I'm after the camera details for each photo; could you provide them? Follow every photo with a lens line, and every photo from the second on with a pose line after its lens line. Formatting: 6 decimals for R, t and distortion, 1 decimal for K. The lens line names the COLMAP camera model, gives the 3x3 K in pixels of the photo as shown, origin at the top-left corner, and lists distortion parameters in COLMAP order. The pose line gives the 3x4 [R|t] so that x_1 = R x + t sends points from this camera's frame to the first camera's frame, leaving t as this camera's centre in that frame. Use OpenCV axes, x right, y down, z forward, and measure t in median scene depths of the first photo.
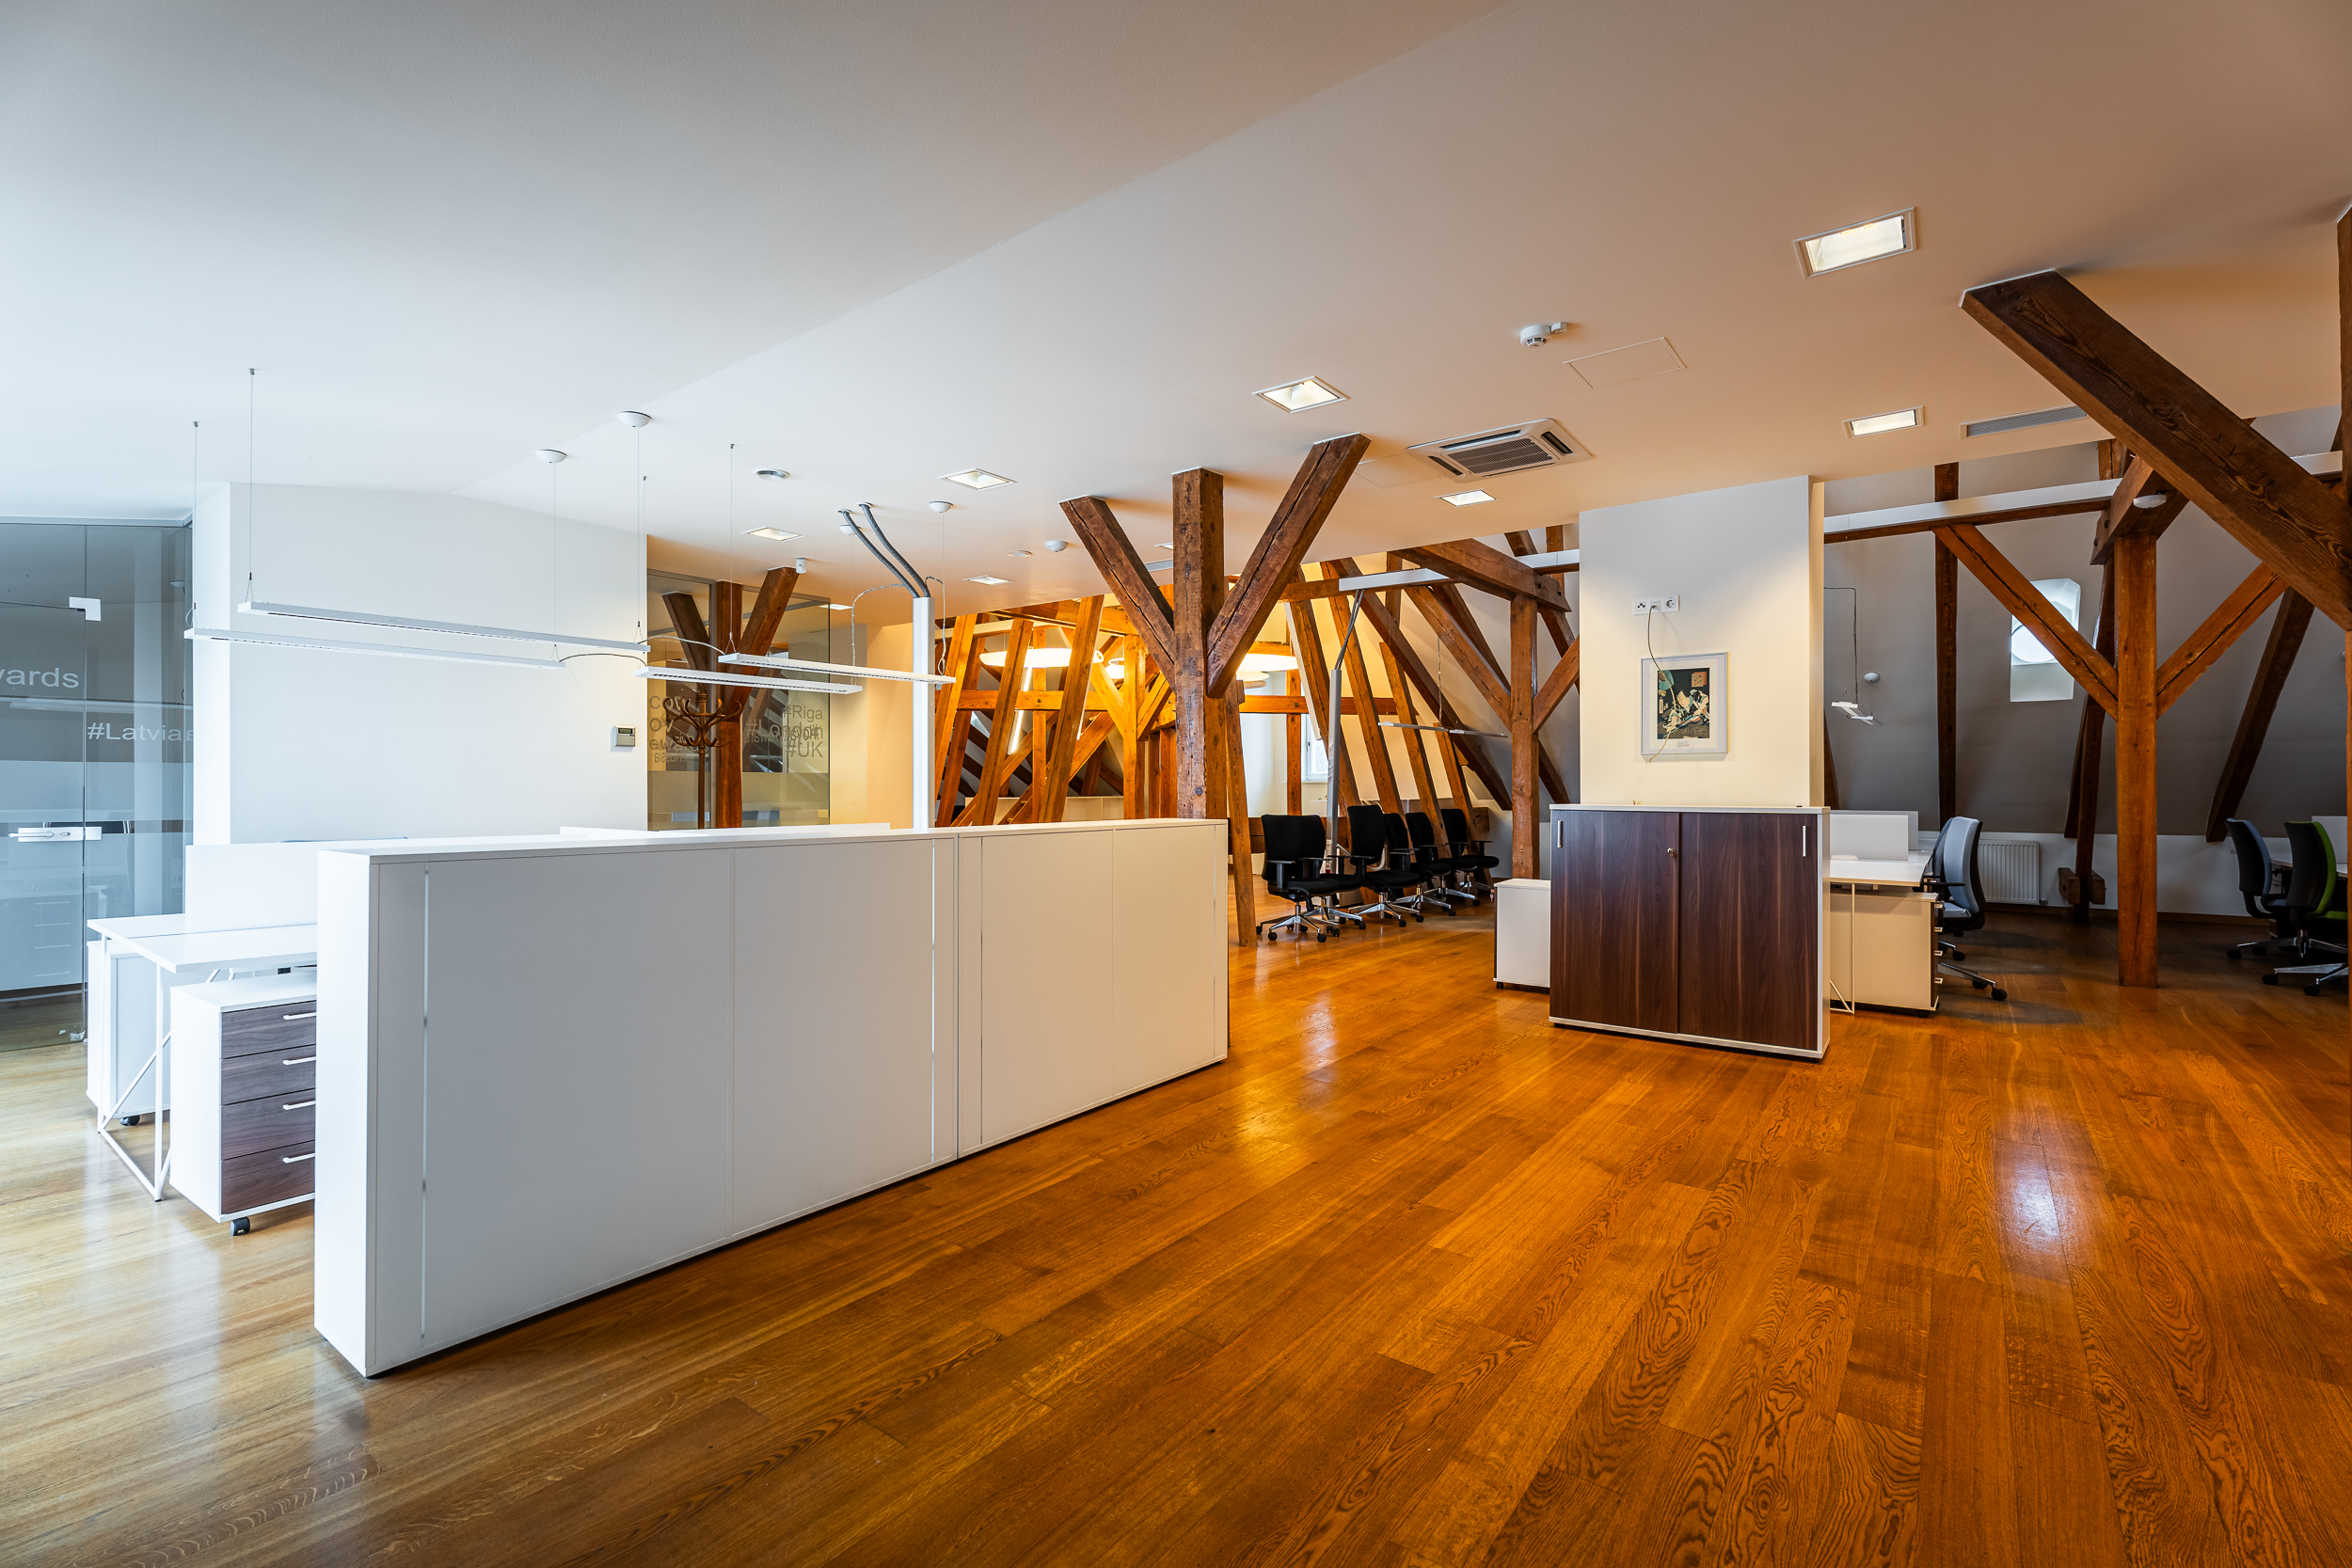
lens RADIAL K [[1052.5, 0, 1173.5], [0, 1052.5, 785.7], [0, 0, 1]] dist [0.002832, -0.000645]
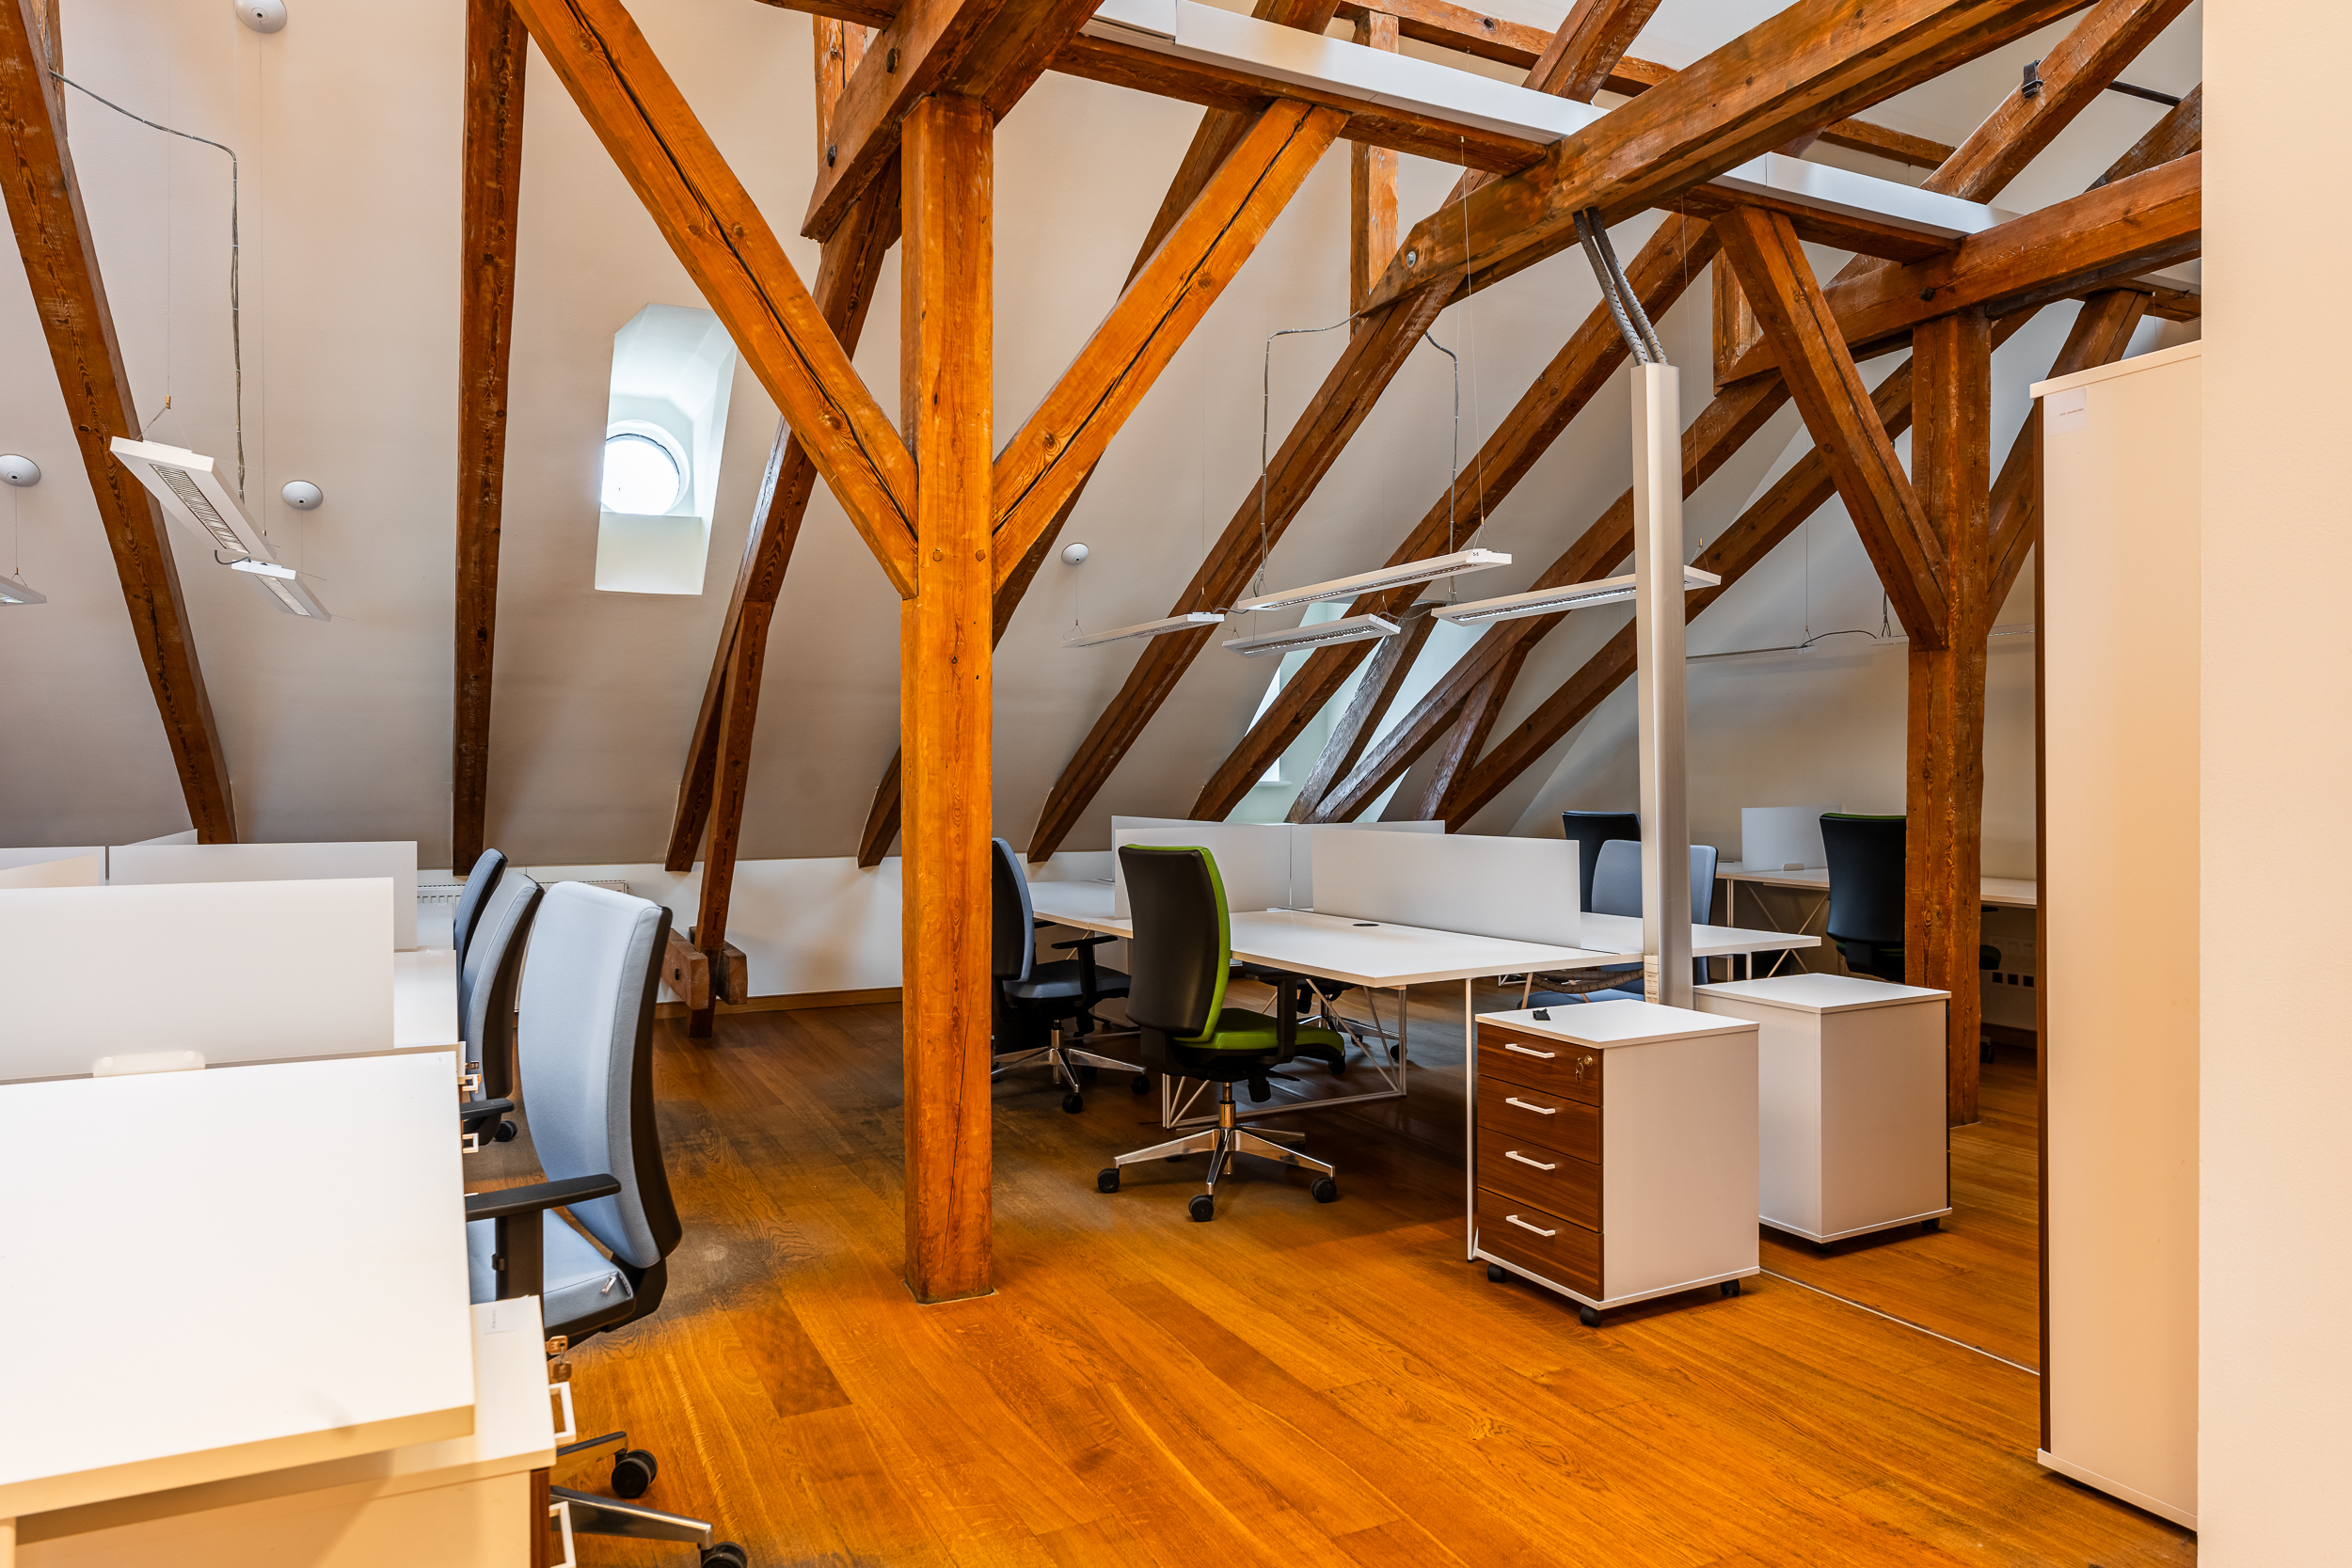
lens RADIAL K [[1434.7, 0, 1175.9], [0, 1434.7, 772.3], [0, 0, 1]] dist [-0.004969, 0.000372]
pose [[0.443178, 0.000928, 0.896433, 0.316878], [0.000867, 0.999999, -0.001464, 0.001639], [-0.896433, 0.001426, 0.443177, 0.455548]]
